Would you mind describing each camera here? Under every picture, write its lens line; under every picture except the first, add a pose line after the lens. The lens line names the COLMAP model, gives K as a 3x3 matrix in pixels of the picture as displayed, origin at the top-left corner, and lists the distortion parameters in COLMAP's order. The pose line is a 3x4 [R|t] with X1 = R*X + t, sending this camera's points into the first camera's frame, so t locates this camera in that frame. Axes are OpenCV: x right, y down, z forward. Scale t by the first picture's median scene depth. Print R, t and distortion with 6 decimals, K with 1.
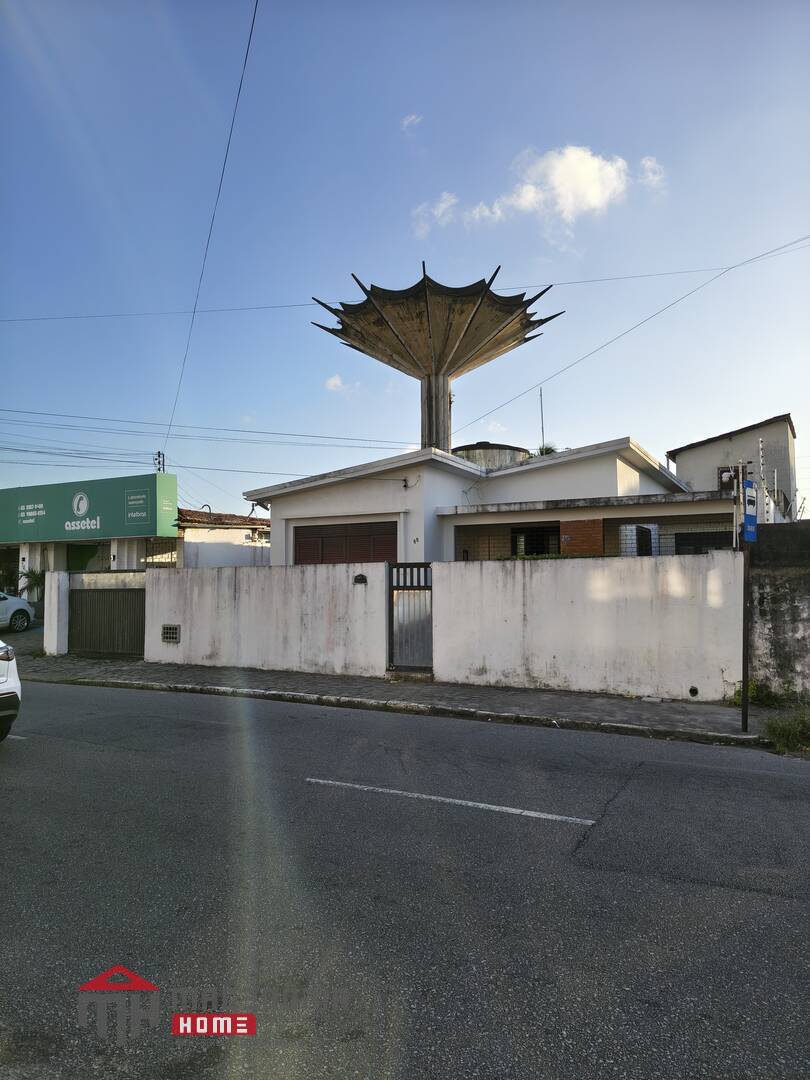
lens RADIAL K [[757.2, 0, 405.3], [0, 757.2, 540.7], [0, 0, 1]] dist [0.000056, 0.000000]
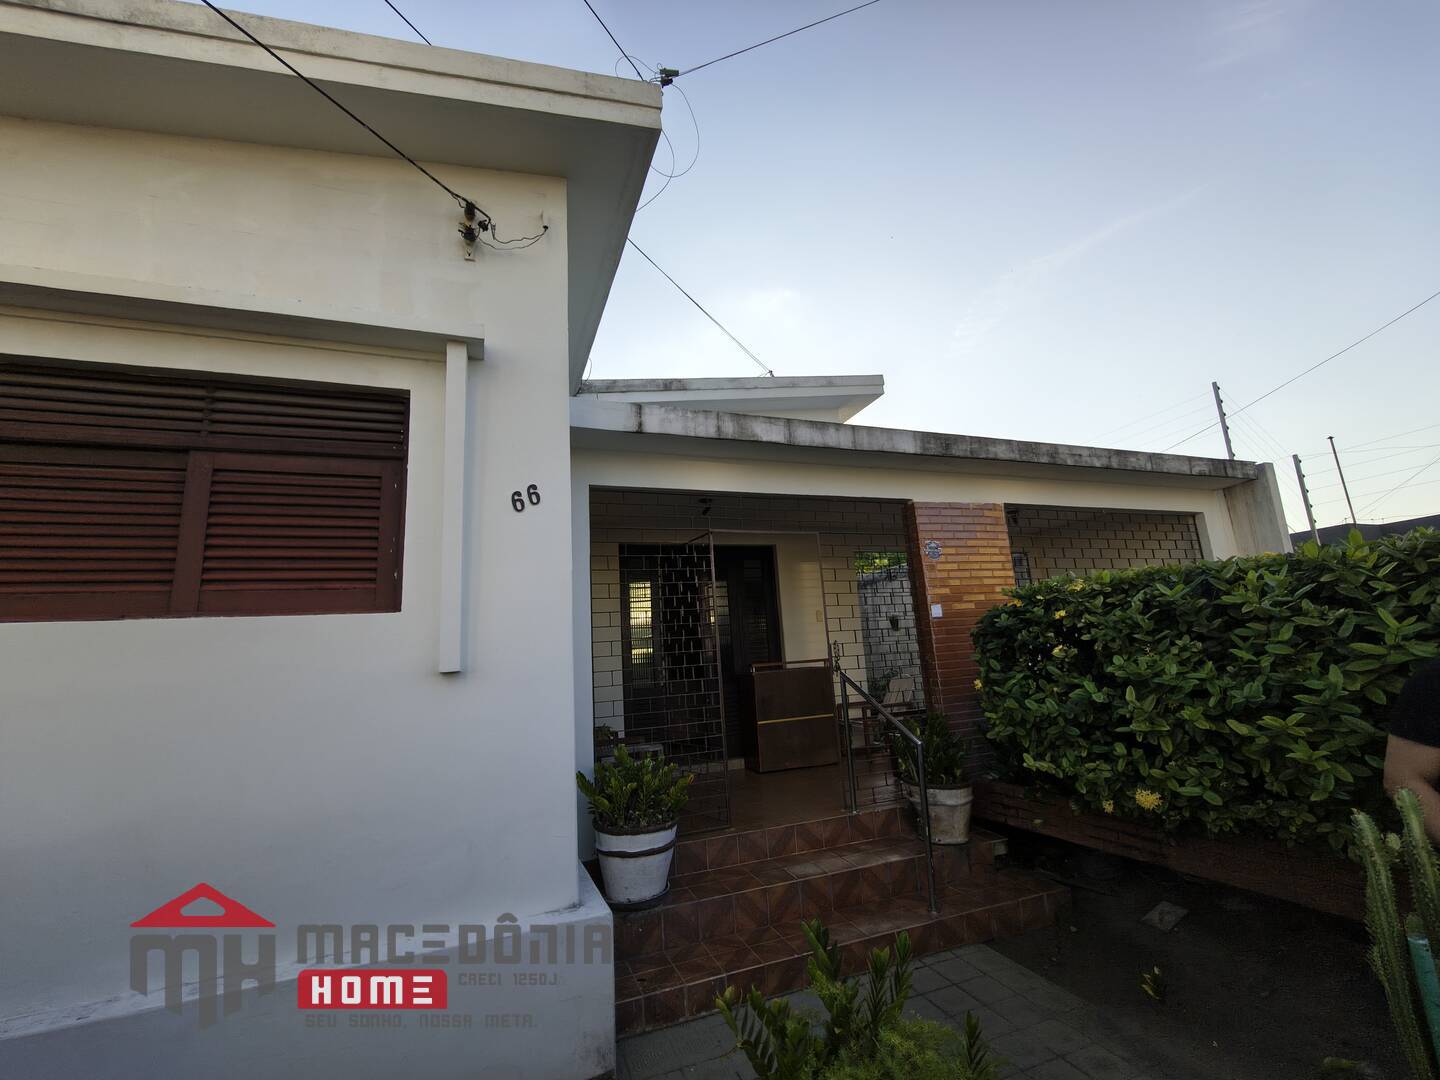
lens RADIAL K [[615.2, 0, 719.2], [0, 615.2, 537.3], [0, 0, 1]] dist [-0.000969, -0.000032]
pose [[0.635563, 0.118584, 0.762888, -0.074974], [0.017414, 0.985680, -0.167723, 0.037796], [-0.771853, 0.119884, 0.624396, 0.861726]]
